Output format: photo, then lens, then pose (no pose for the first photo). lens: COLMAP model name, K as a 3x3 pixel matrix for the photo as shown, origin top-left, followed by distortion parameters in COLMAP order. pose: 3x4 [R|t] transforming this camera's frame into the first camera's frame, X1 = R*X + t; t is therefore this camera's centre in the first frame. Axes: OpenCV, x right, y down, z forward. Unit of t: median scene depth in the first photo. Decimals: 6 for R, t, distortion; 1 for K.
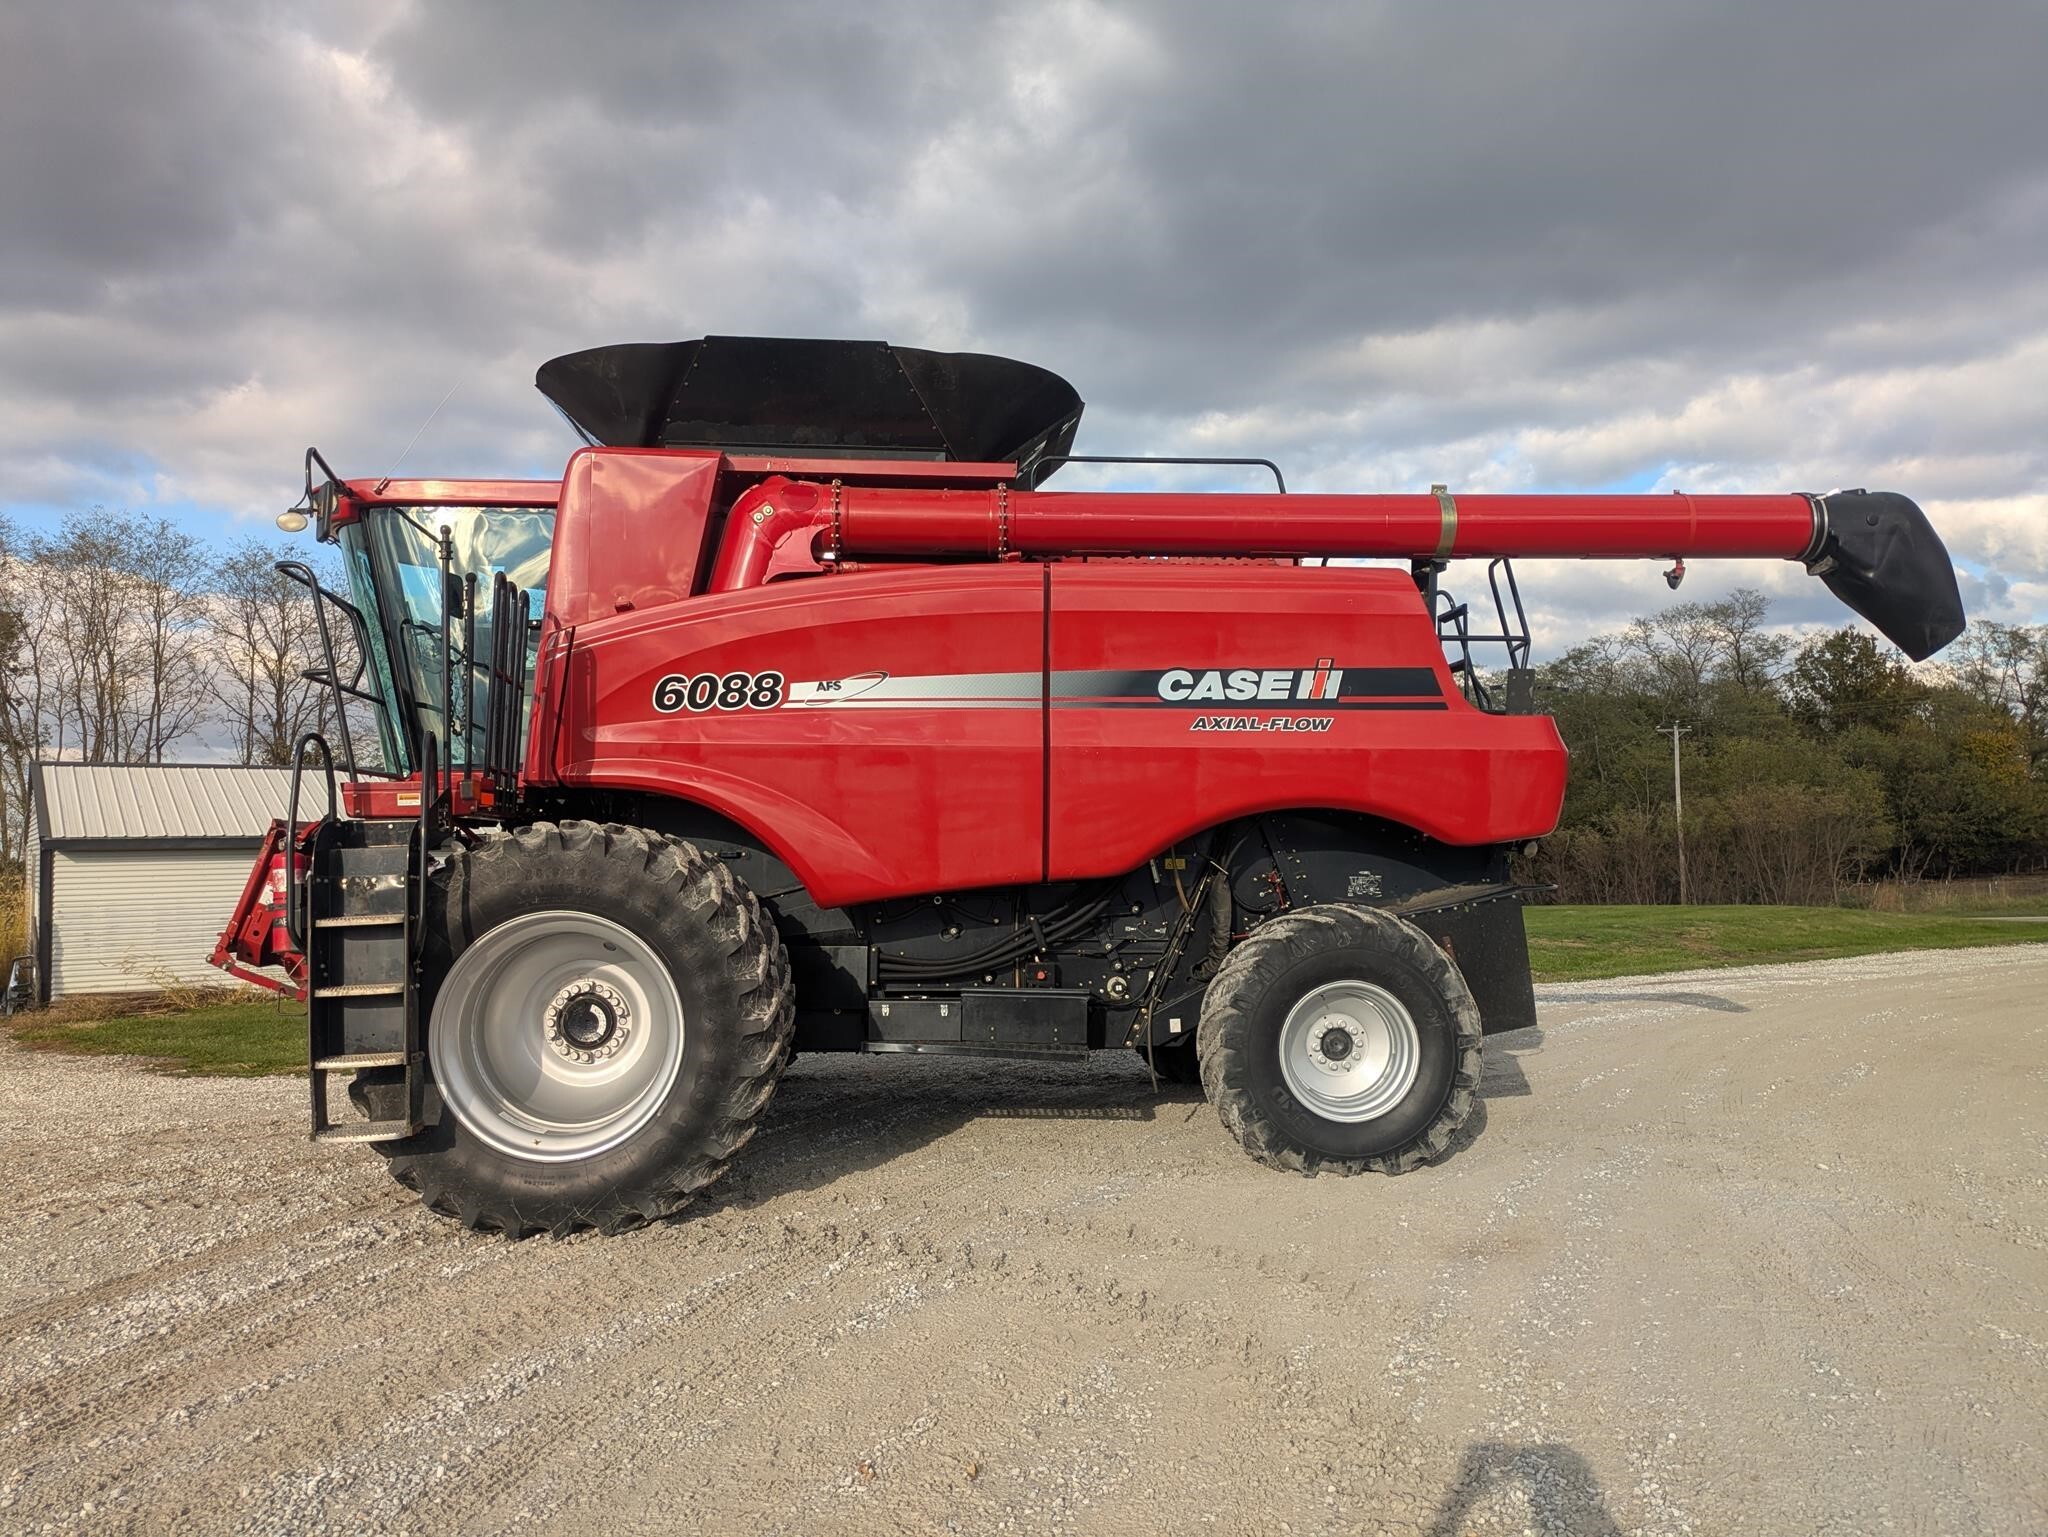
lens RADIAL K [[1545.4, 0, 997.1], [0, 1545.4, 793.1], [0, 0, 1]] dist [0.070485, -0.087521]
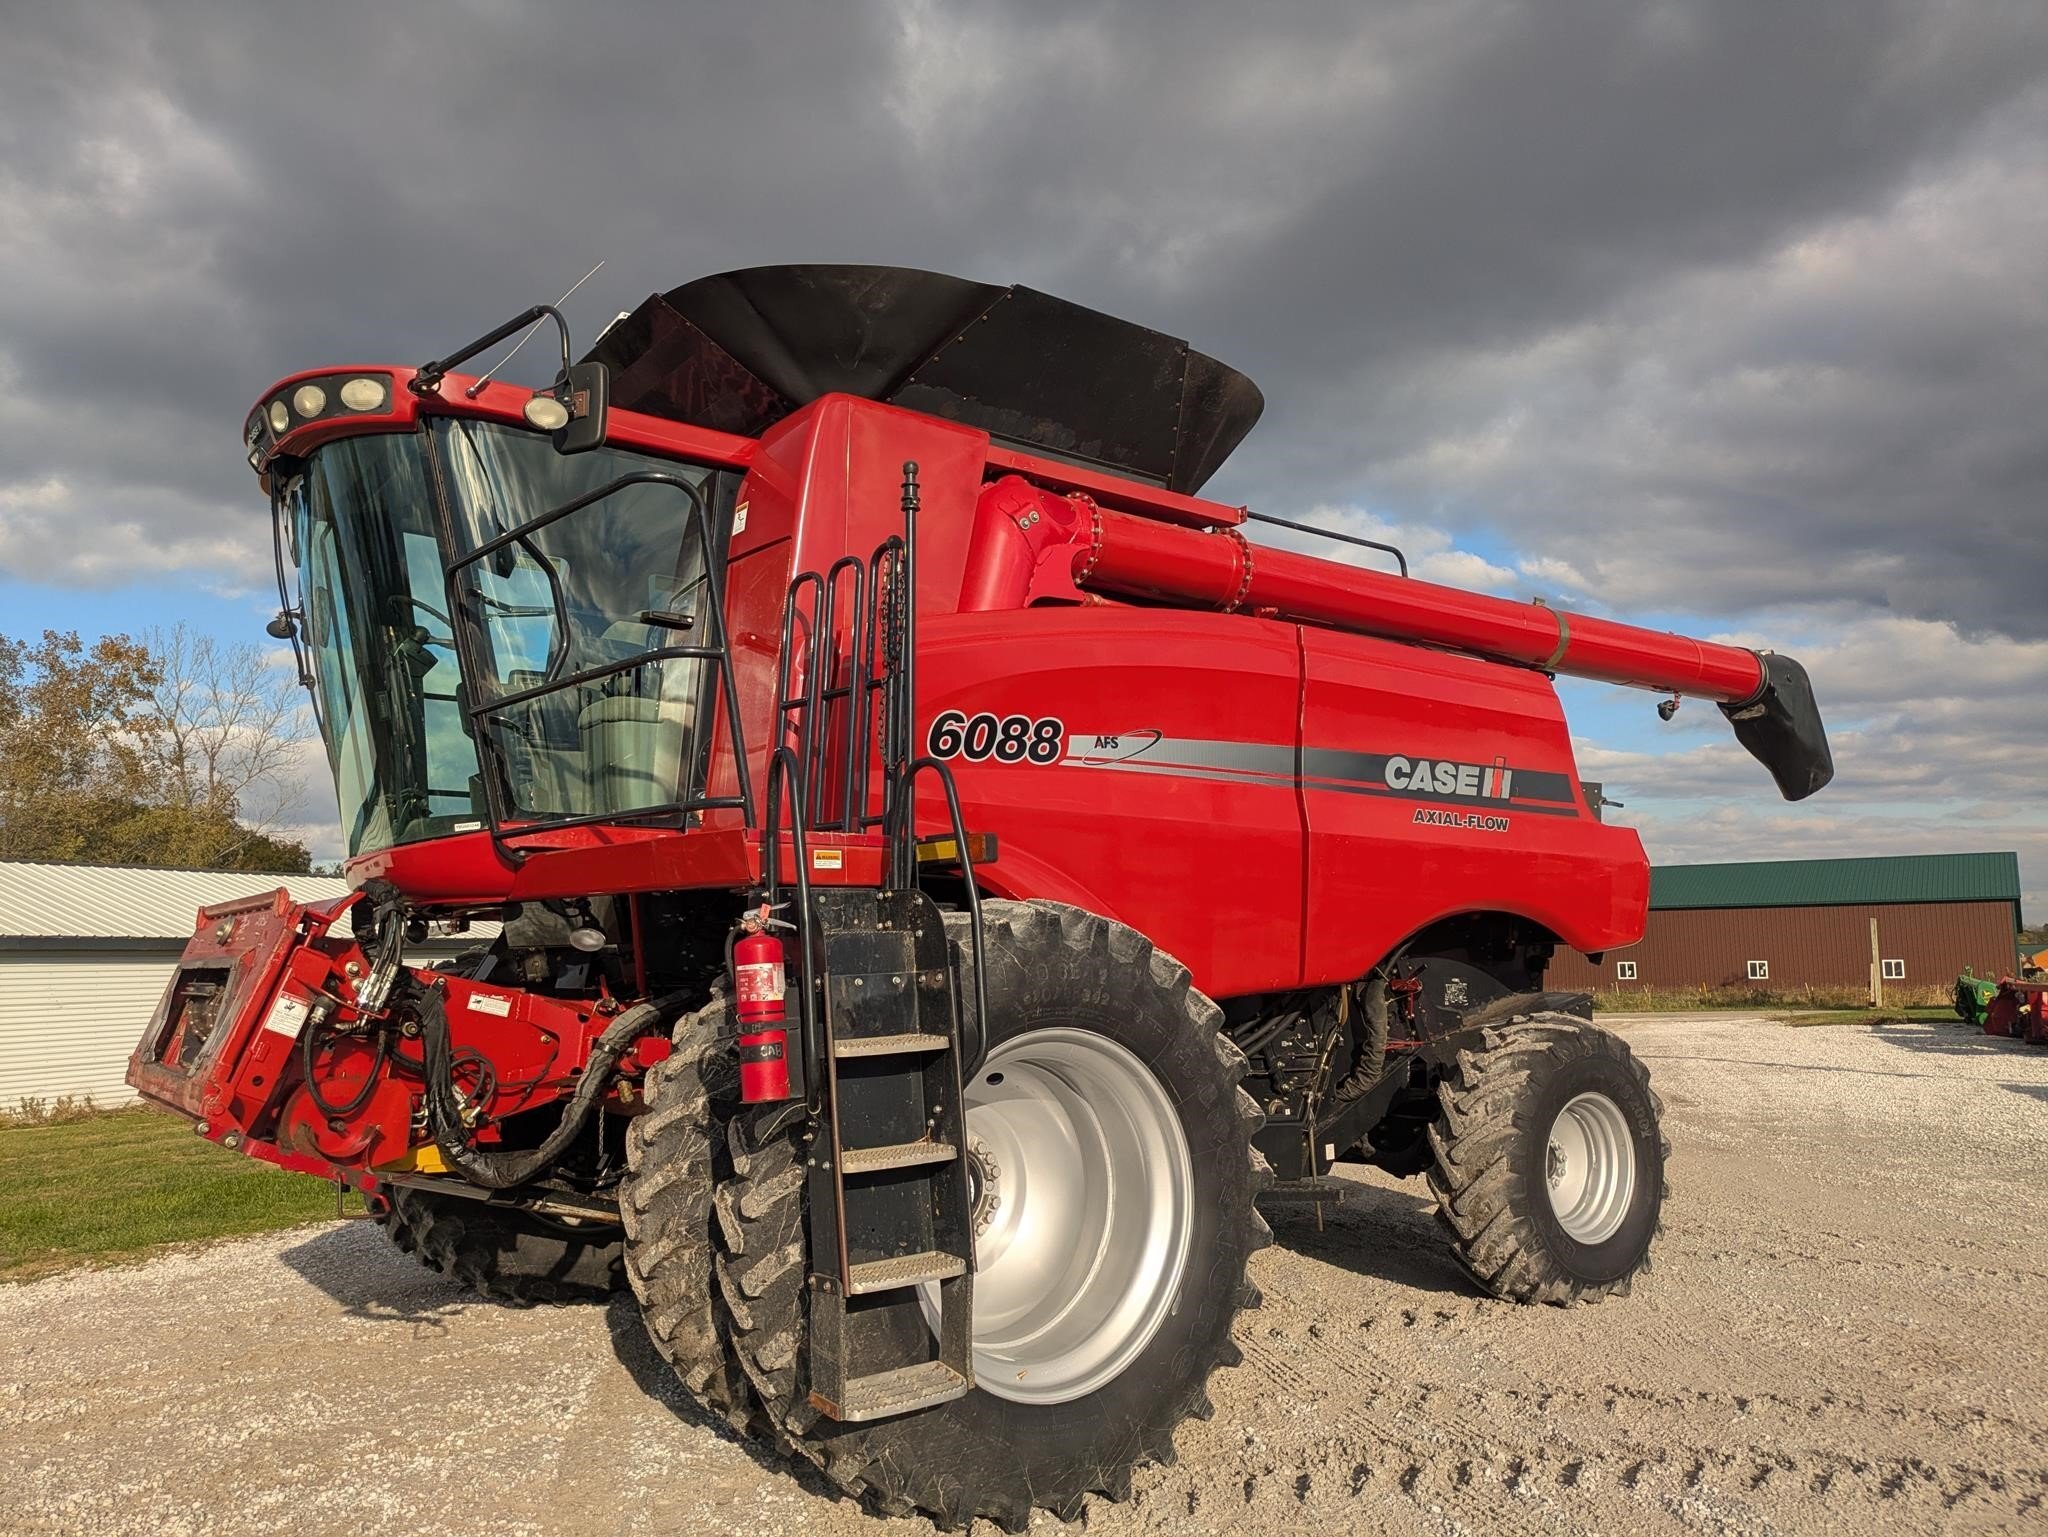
lens RADIAL K [[1524.8, 0, 966.2], [0, 1524.8, 788.1], [0, 0, 1]] dist [0.078358, -0.074404]
pose [[0.848243, 0.067409, 0.525300, -0.585444], [-0.026028, 0.995974, -0.085780, 0.024368], [-0.528967, 0.059089, 0.846583, 0.367966]]
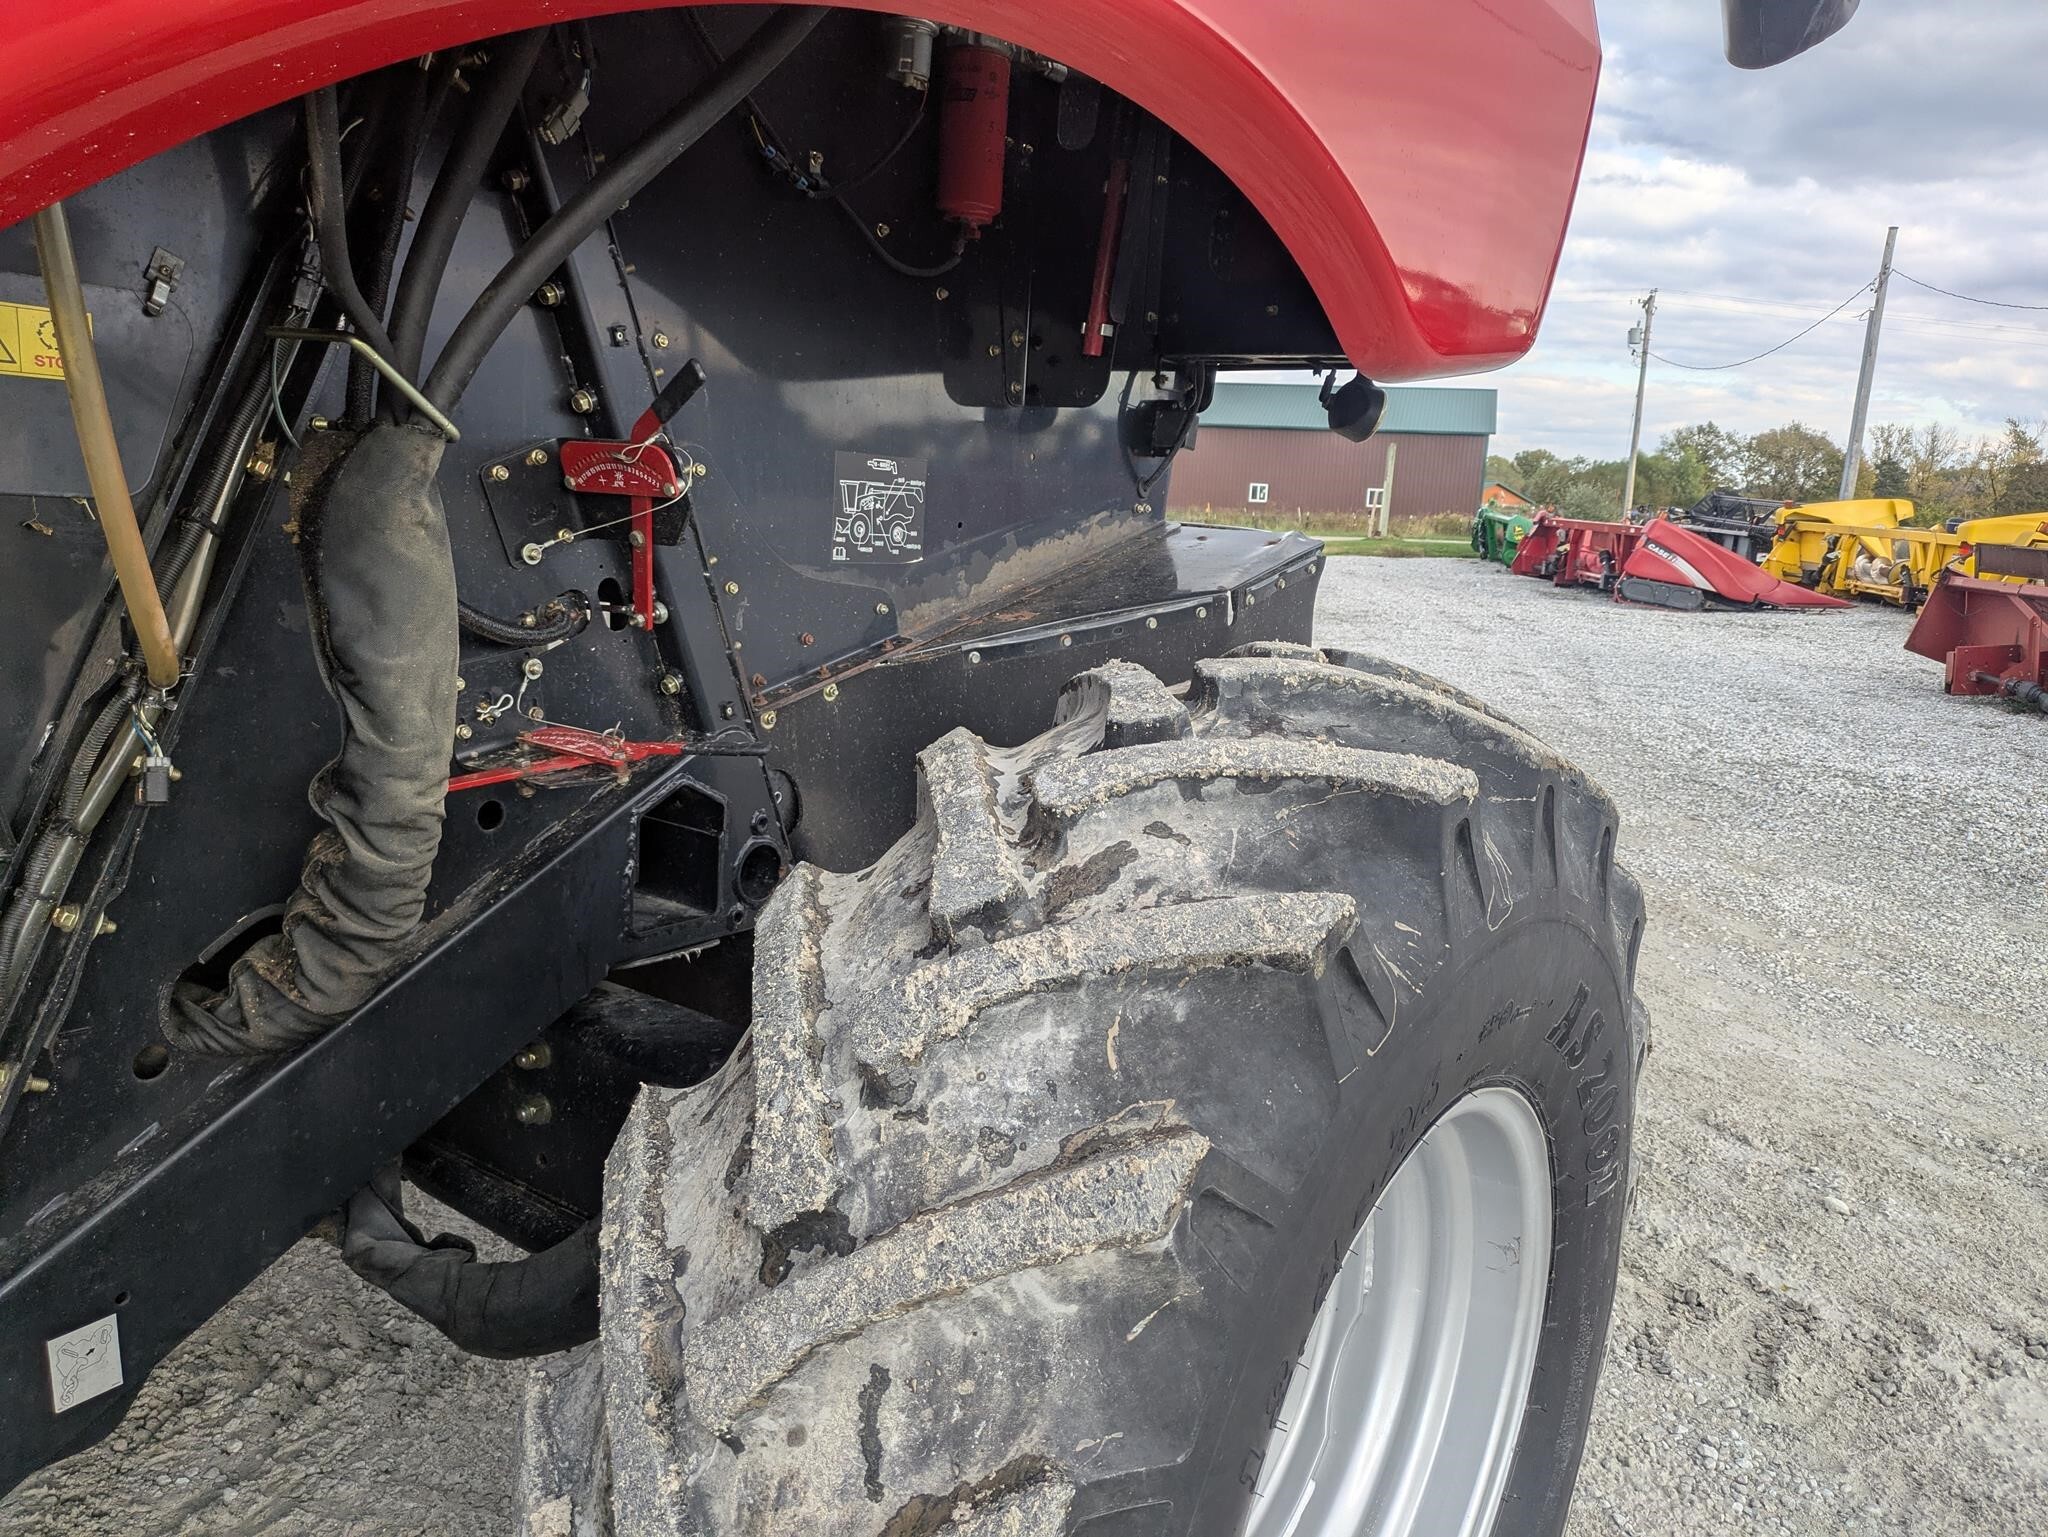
lens RADIAL K [[1545.4, 0, 997.1], [0, 1545.4, 793.1], [0, 0, 1]] dist [0.070485, -0.087521]
pose [[0.642365, -0.110089, 0.758451, 0.064122], [-0.091976, 0.971403, 0.218898, 0.050887], [-0.760860, -0.210372, 0.613870, 0.898169]]
